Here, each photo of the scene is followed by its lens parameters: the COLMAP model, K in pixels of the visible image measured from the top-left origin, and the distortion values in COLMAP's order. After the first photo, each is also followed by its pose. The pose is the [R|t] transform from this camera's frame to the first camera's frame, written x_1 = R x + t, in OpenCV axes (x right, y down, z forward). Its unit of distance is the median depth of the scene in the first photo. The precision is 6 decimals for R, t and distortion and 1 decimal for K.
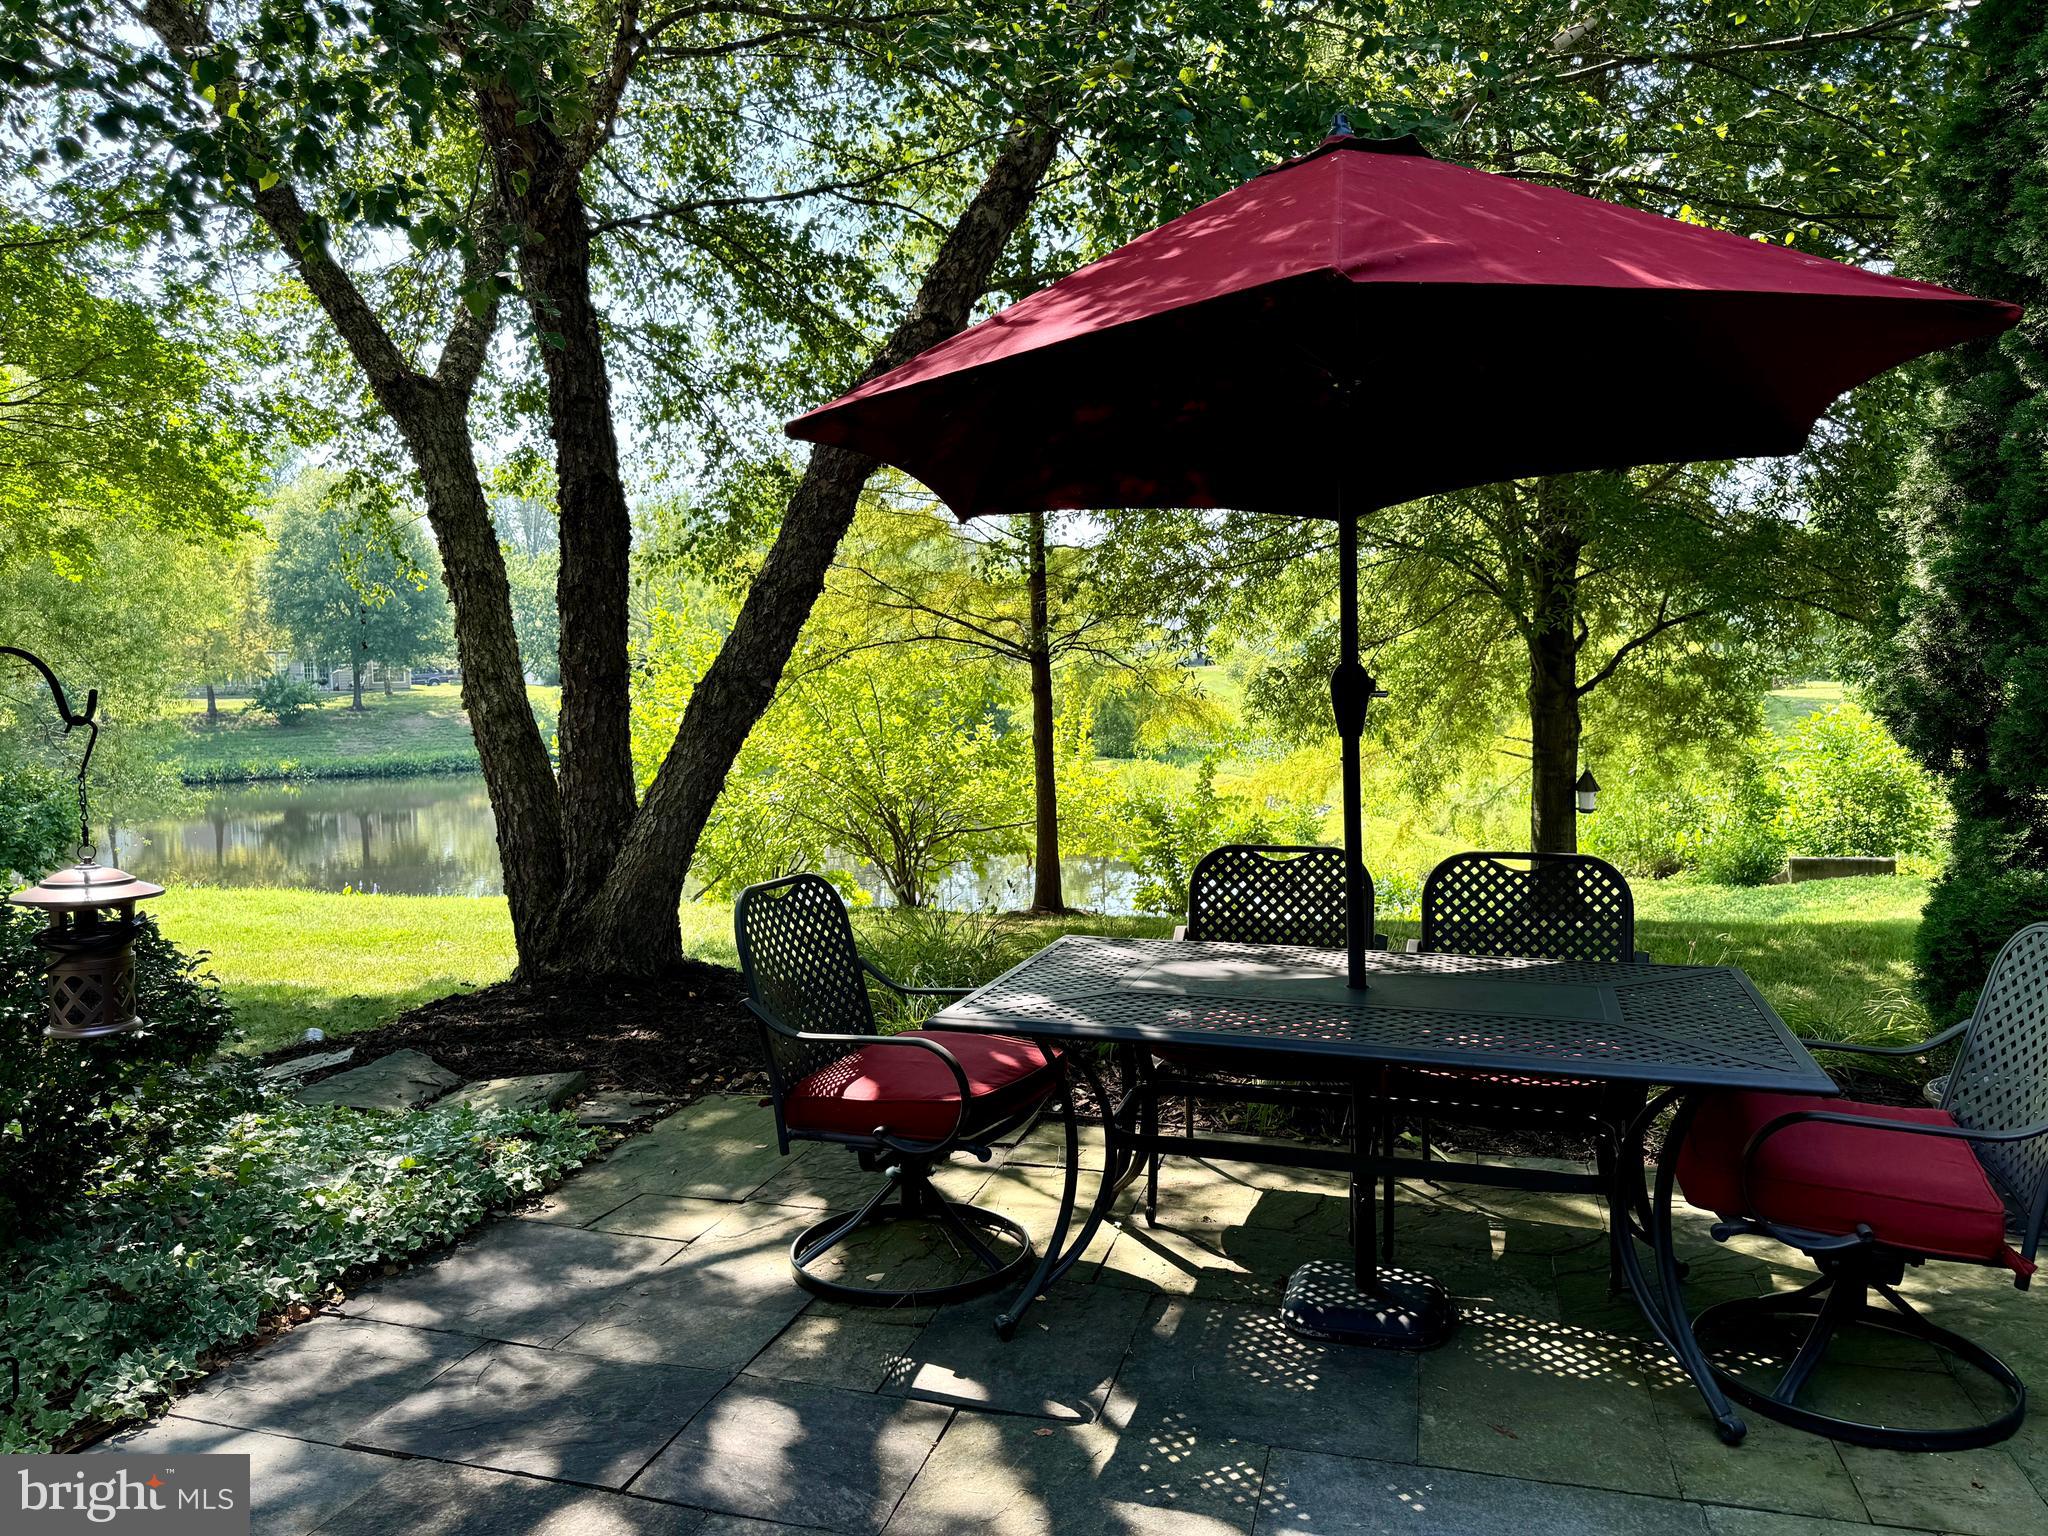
lens RADIAL K [[1457.8, 0, 1029.9], [0, 1457.8, 766.1], [0, 0, 1]] dist [0.000811, -0.002575]
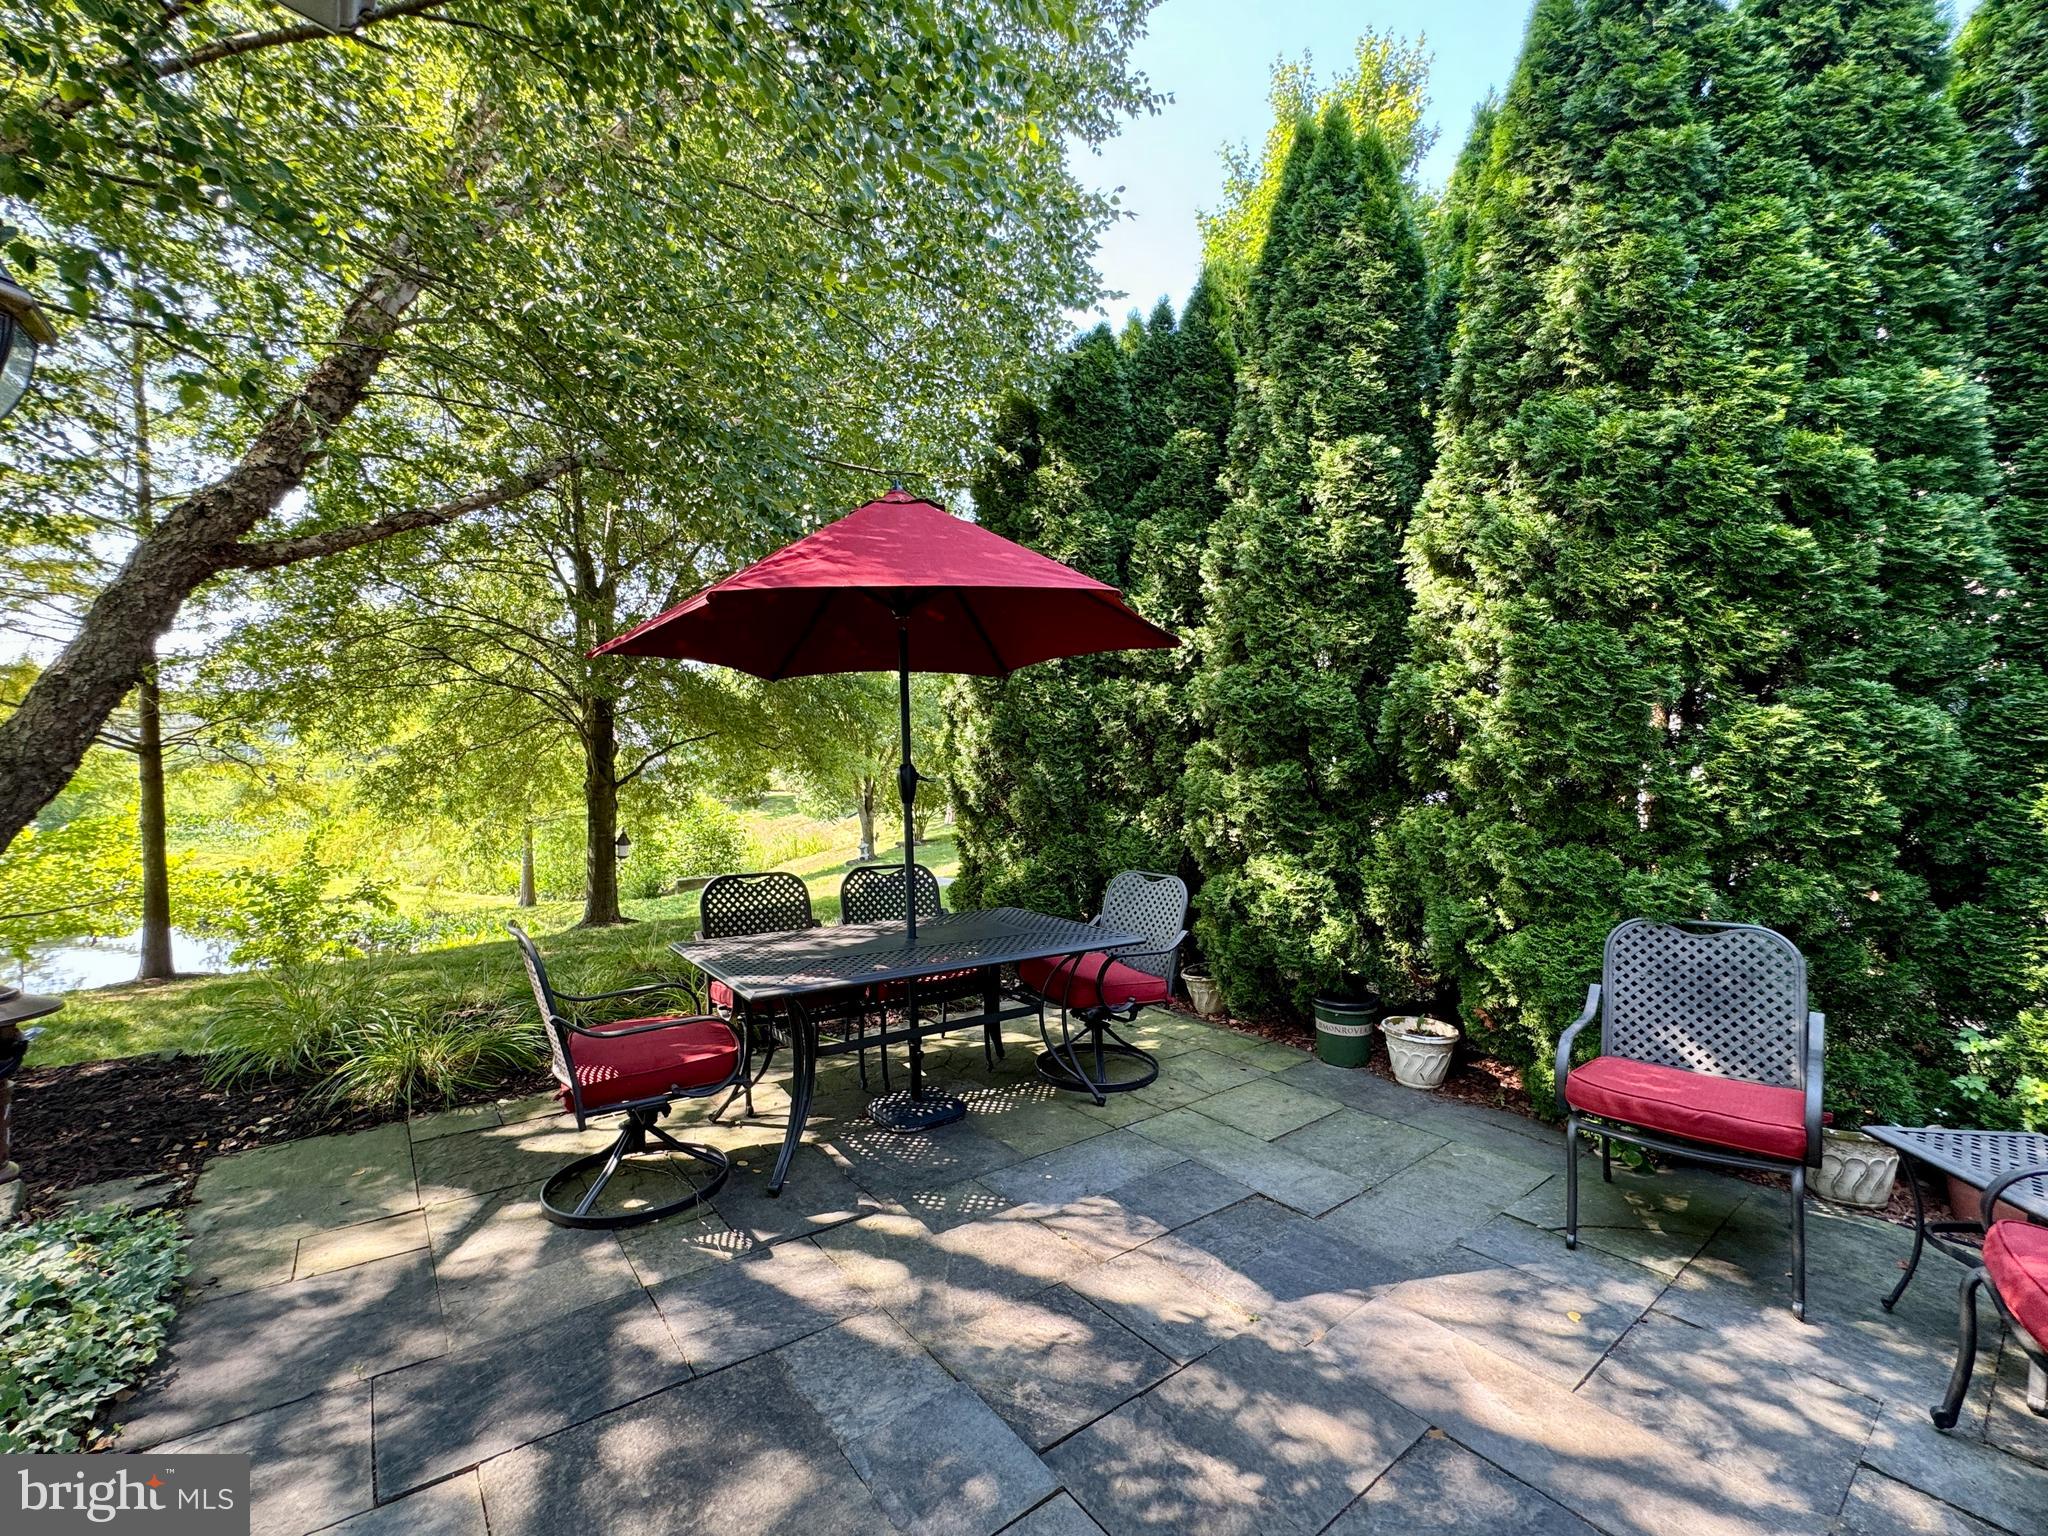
lens RADIAL K [[882.0, 0, 1020.4], [0, 882.0, 774.8], [0, 0, 1]] dist [-0.000595, -0.000010]
pose [[0.599261, 0.012728, 0.800453, -0.468990], [0.038285, 0.998274, -0.044536, -0.001266], [-0.799638, 0.057335, 0.597739, 0.153009]]
